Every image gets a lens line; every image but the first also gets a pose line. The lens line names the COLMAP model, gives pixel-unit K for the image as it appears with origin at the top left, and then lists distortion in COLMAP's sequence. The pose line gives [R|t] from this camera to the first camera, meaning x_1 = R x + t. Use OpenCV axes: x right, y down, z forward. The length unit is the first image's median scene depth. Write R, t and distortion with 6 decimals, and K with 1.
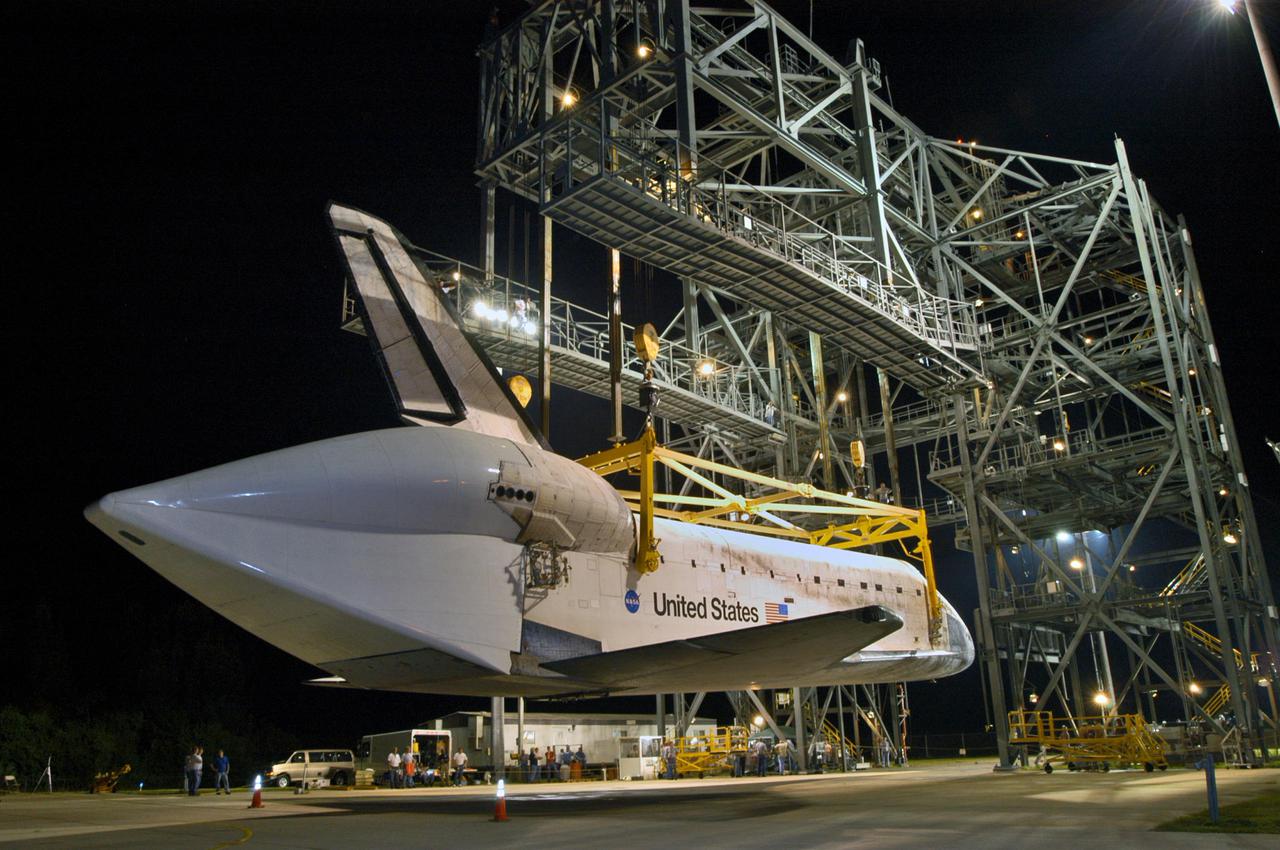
lens RADIAL K [[990.9, 0, 640.0], [0, 990.9, 425.0], [0, 0, 1]] dist [-0.064326, 0.002616]
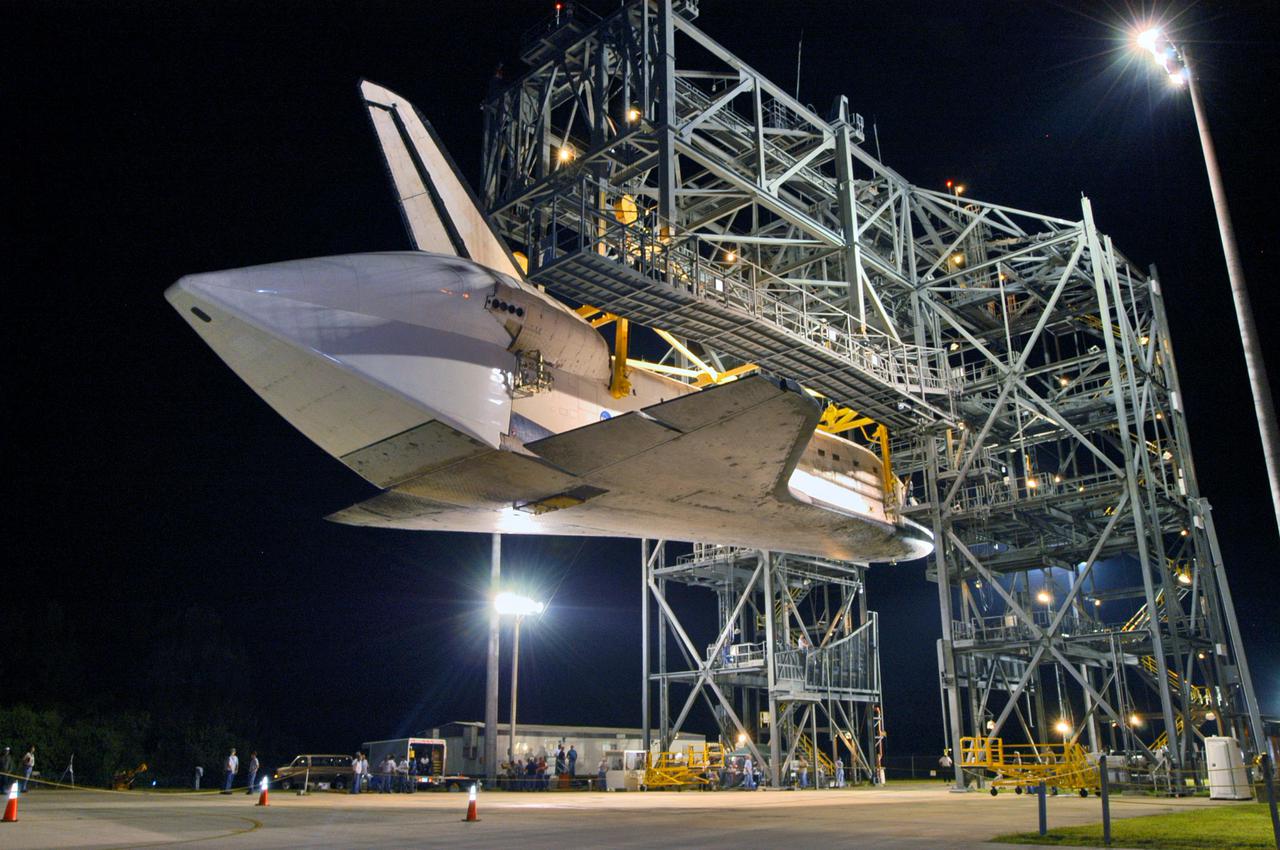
lens RADIAL K [[1016.5, 0, 640.0], [0, 1016.5, 425.0], [0, 0, 1]] dist [-0.064723, 0.001072]
pose [[0.999610, 0.021468, -0.017876, 0.034538], [-0.021540, 0.999761, -0.003849, -0.033321], [0.017789, 0.004233, 0.999833, -0.097150]]
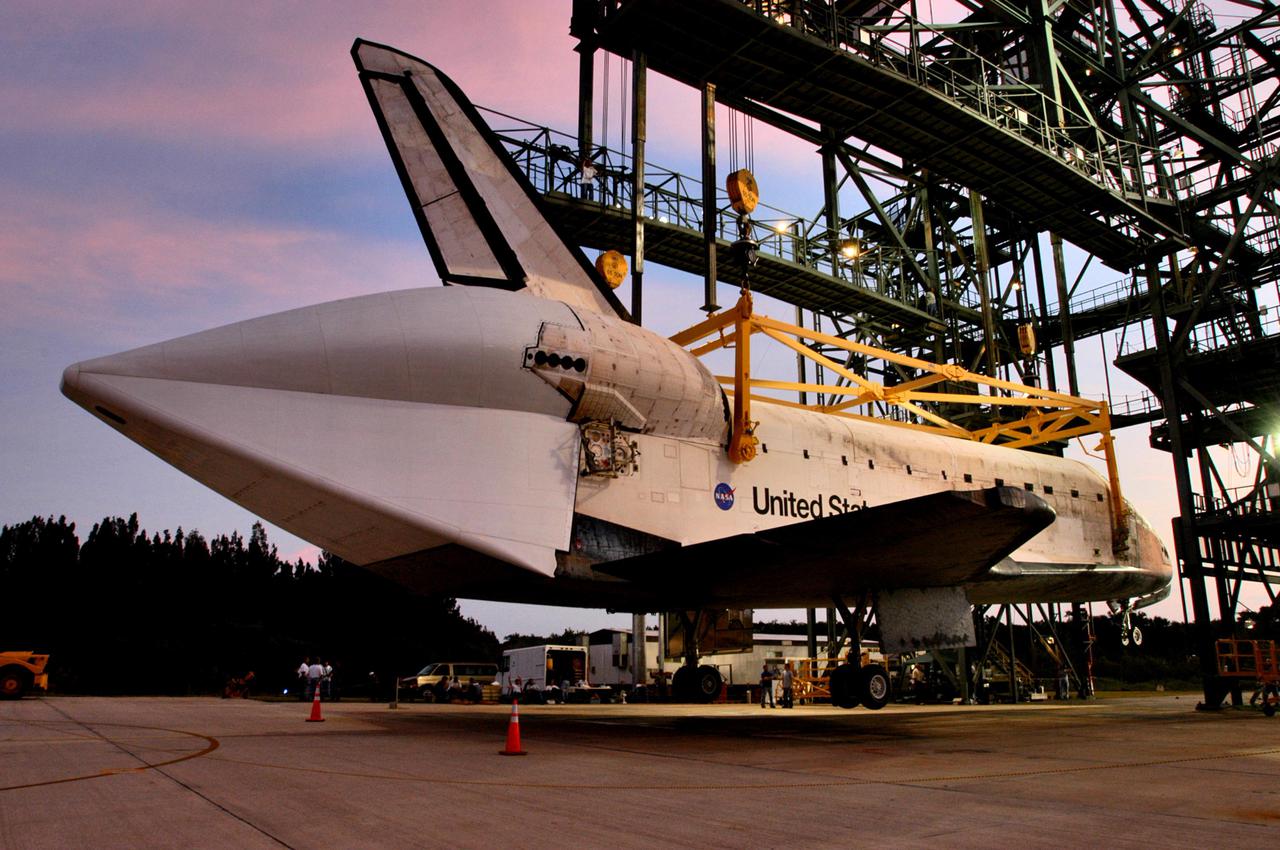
lens RADIAL K [[952.5, 0, 642.9], [0, 952.5, 435.1], [0, 0, 1]] dist [-0.052987, 0.003491]
pose [[0.980229, -0.016729, -0.197156, 0.059942], [0.031874, 0.996756, 0.073897, 0.045985], [0.195280, -0.078720, 0.977583, 0.143546]]
